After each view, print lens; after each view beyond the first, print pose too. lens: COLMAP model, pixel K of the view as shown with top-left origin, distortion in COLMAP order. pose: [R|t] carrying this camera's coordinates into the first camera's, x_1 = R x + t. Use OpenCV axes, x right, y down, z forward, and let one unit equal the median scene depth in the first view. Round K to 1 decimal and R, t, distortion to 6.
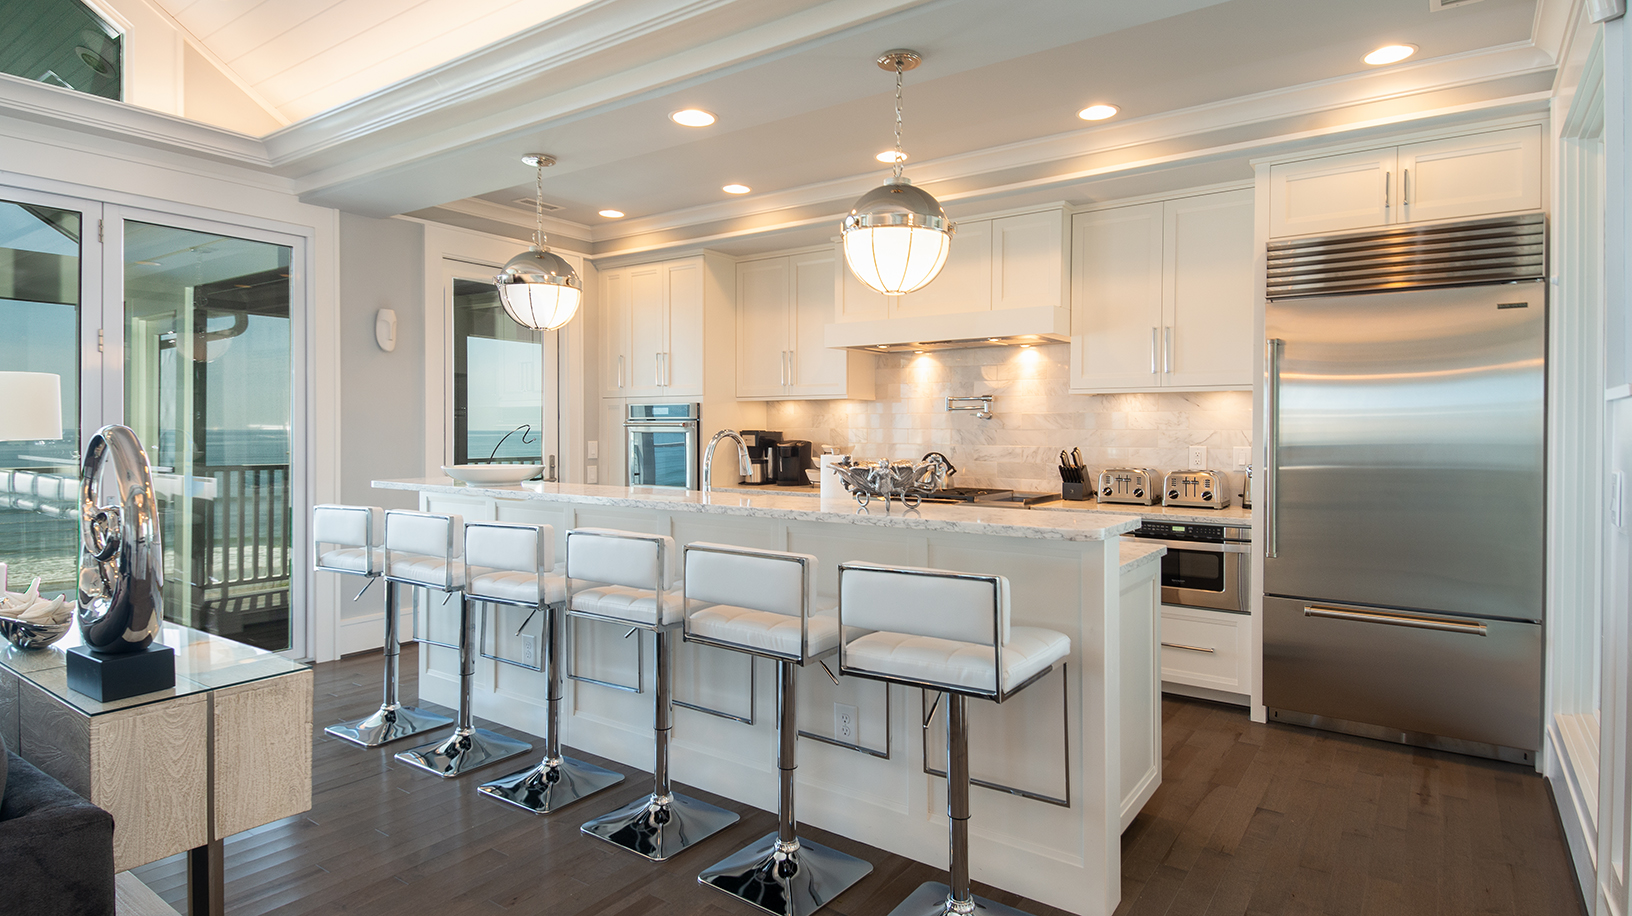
lens RADIAL K [[856.4, 0, 770.4], [0, 856.4, 450.4], [0, 0, 1]] dist [-0.003218, -0.000608]
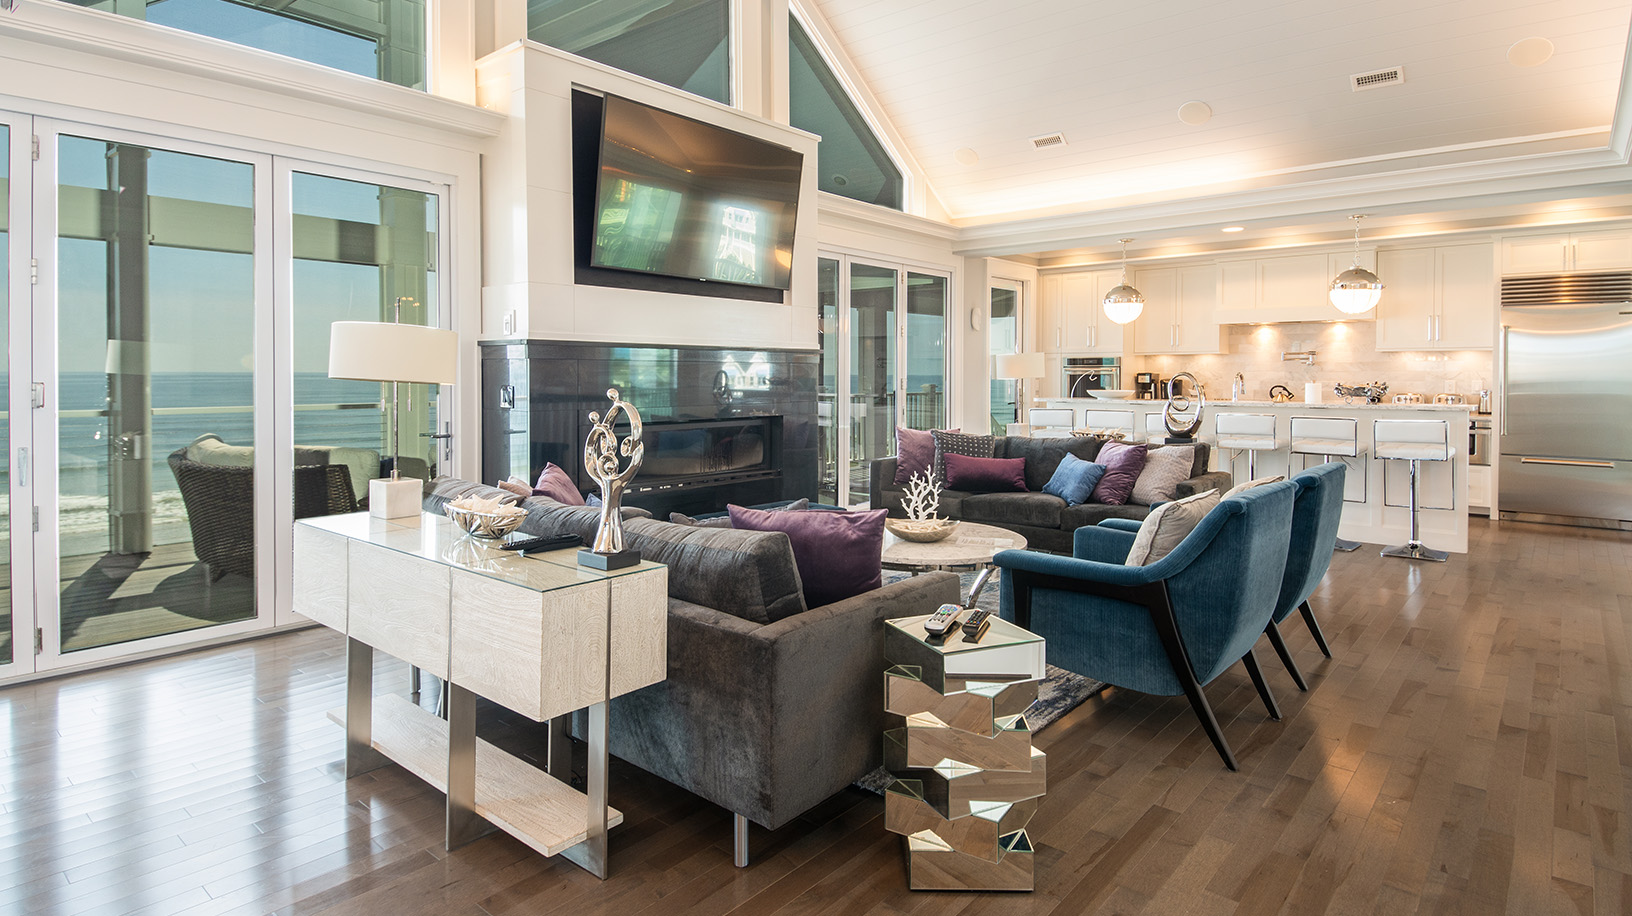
lens RADIAL K [[872.7, 0, 826.6], [0, 872.7, 402.9], [0, 0, 1]] dist [0.026365, -0.000780]
pose [[0.997829, -0.002606, -0.065805, -0.614761], [0.003605, 0.999880, 0.015065, 0.008532], [0.065758, -0.015270, 0.997719, -0.838924]]
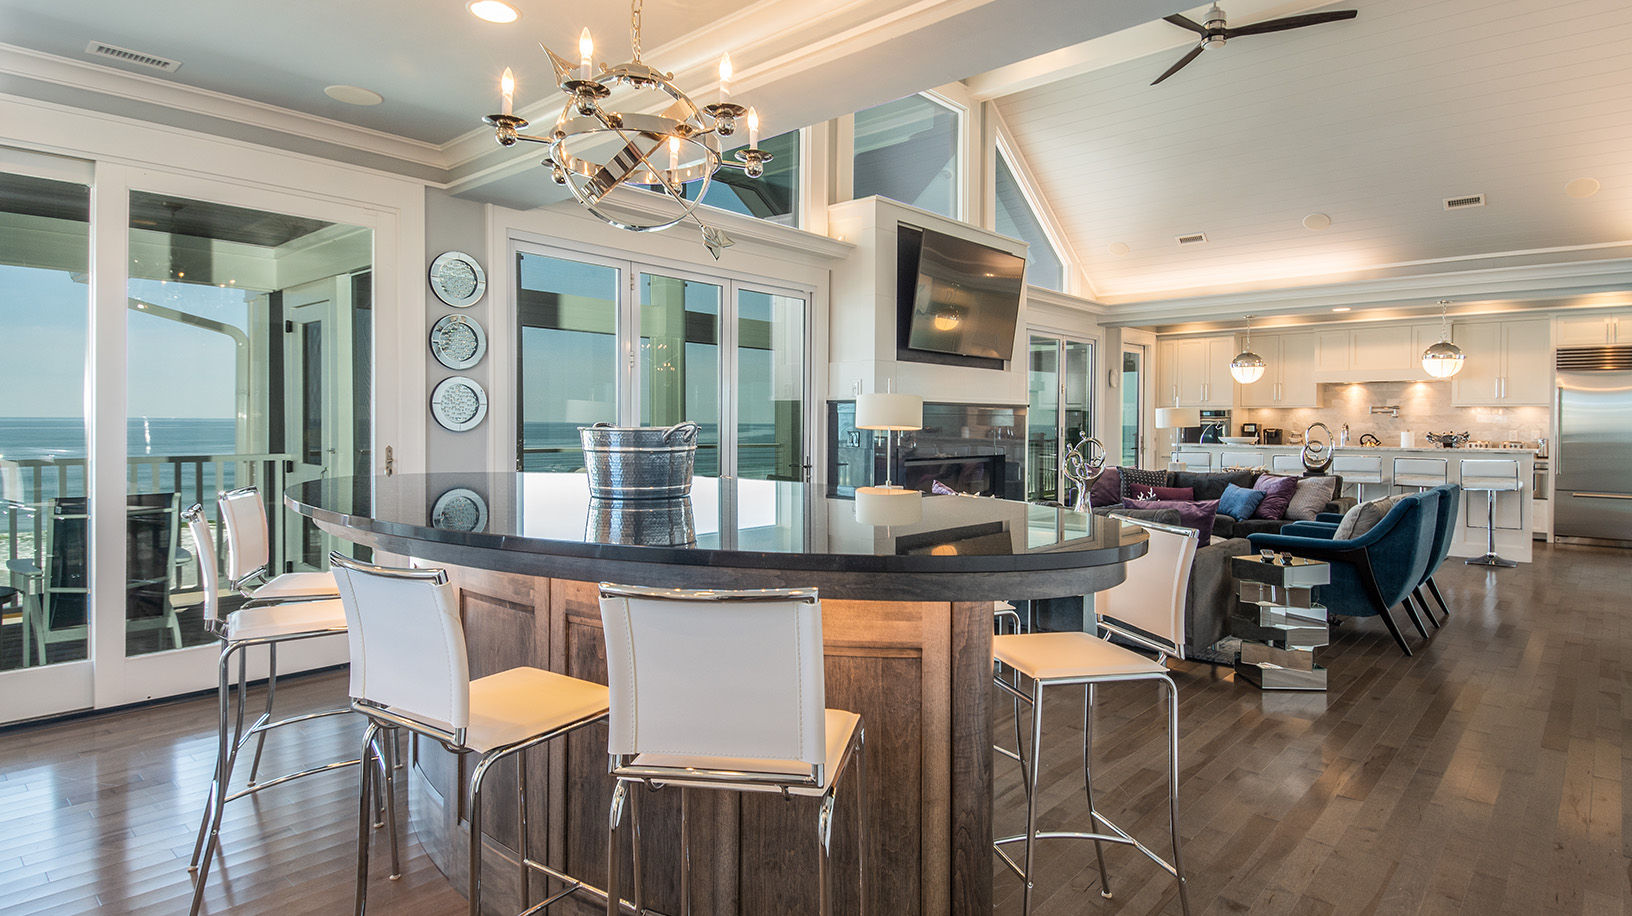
lens RADIAL K [[874.9, 0, 818.6], [0, 874.9, 450.3], [0, 0, 1]] dist [0.007155, -0.001492]
pose [[0.994495, 0.001783, -0.104765, -0.931157], [-0.000335, 0.999904, 0.013840, 0.013706], [0.104780, -0.013729, 0.994401, -1.278415]]
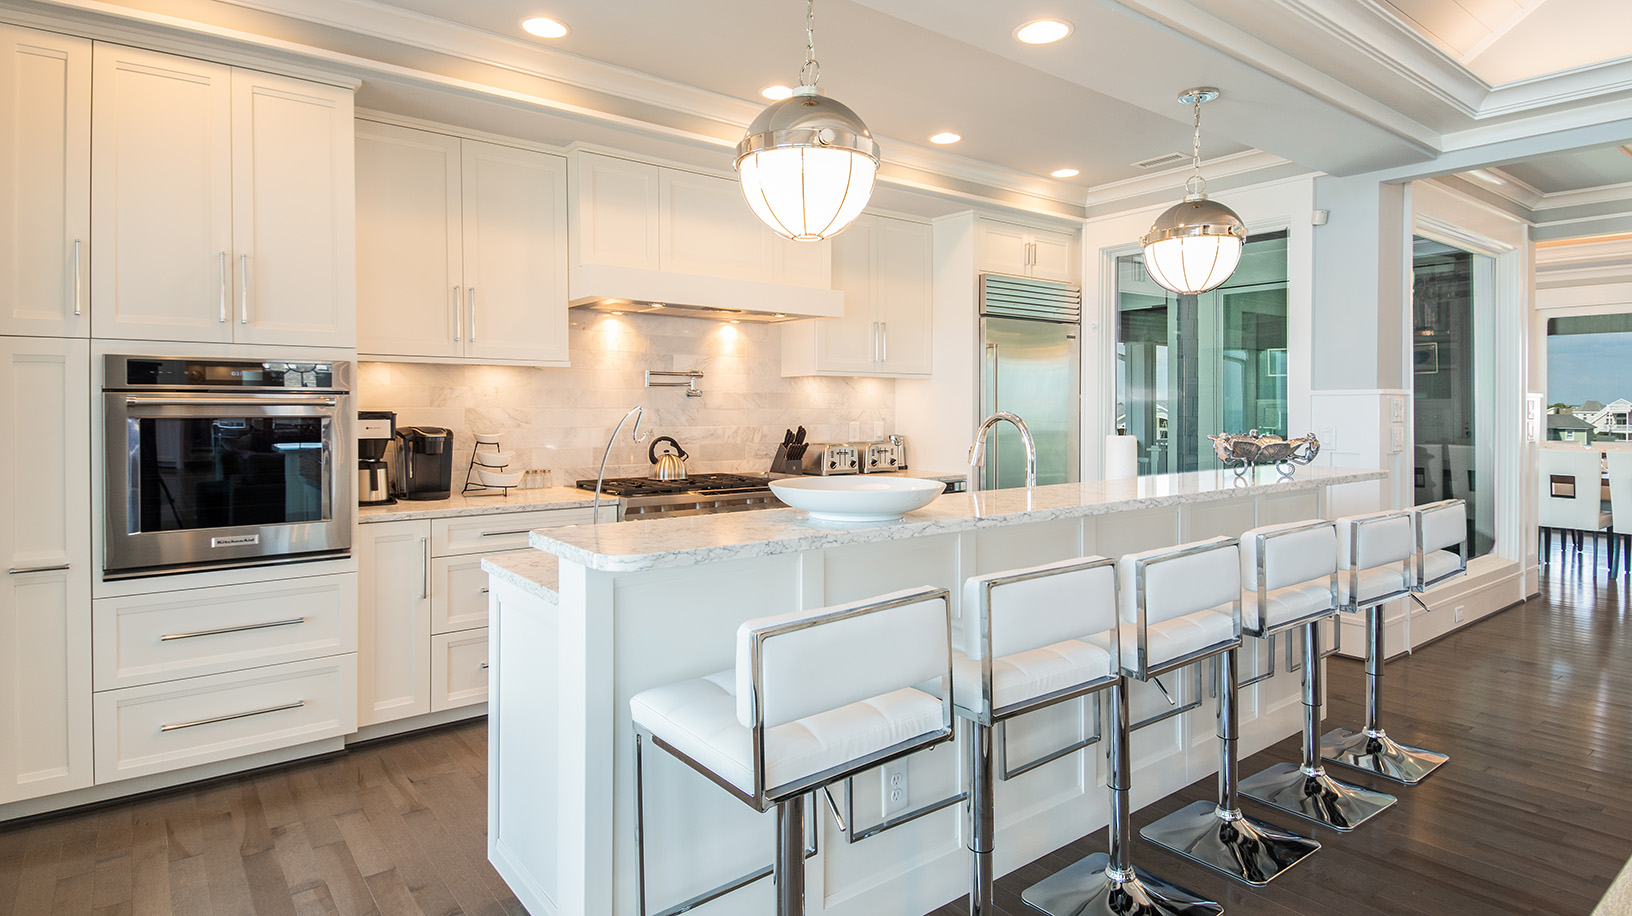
lens RADIAL K [[852.3, 0, 823.8], [0, 852.3, 426.8], [0, 0, 1]] dist [0.023184, -0.016204]
pose [[0.287397, -0.024620, 0.957495, -0.587305], [0.022452, 0.999568, 0.018963, -0.020106], [-0.957548, 0.016048, 0.287826, 0.629622]]
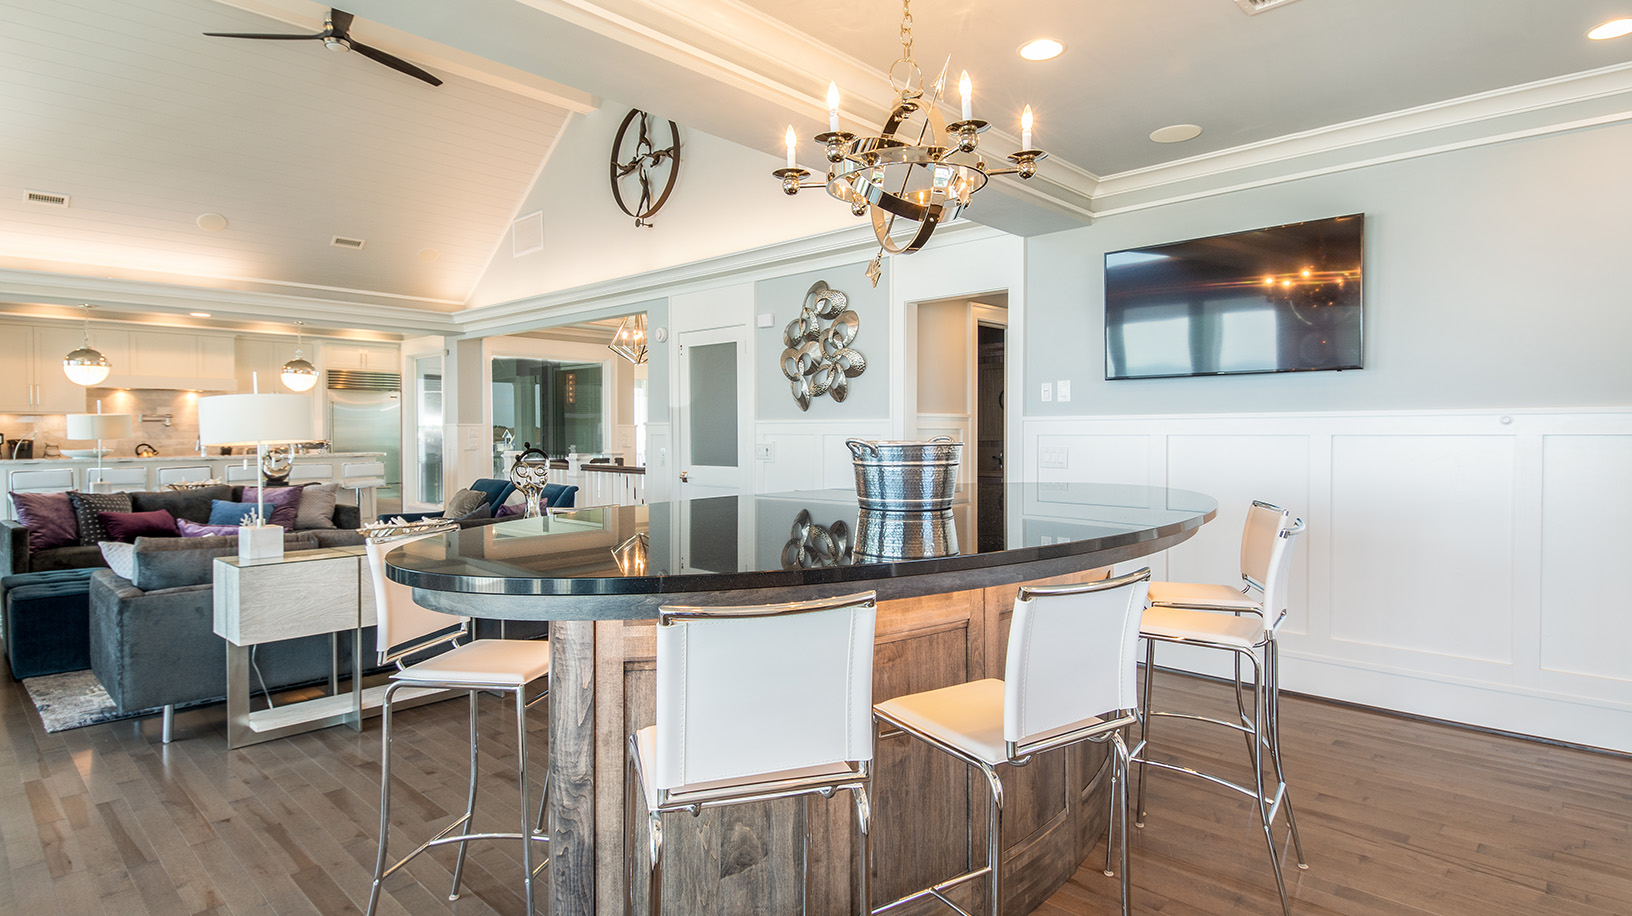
lens RADIAL K [[874.9, 0, 818.6], [0, 874.9, 450.3], [0, 0, 1]] dist [0.007155, -0.001492]
pose [[0.135854, -0.026947, 0.990362, -1.619720], [0.019415, 0.999510, 0.024533, -0.001647], [-0.990539, 0.015895, 0.136310, -0.804816]]
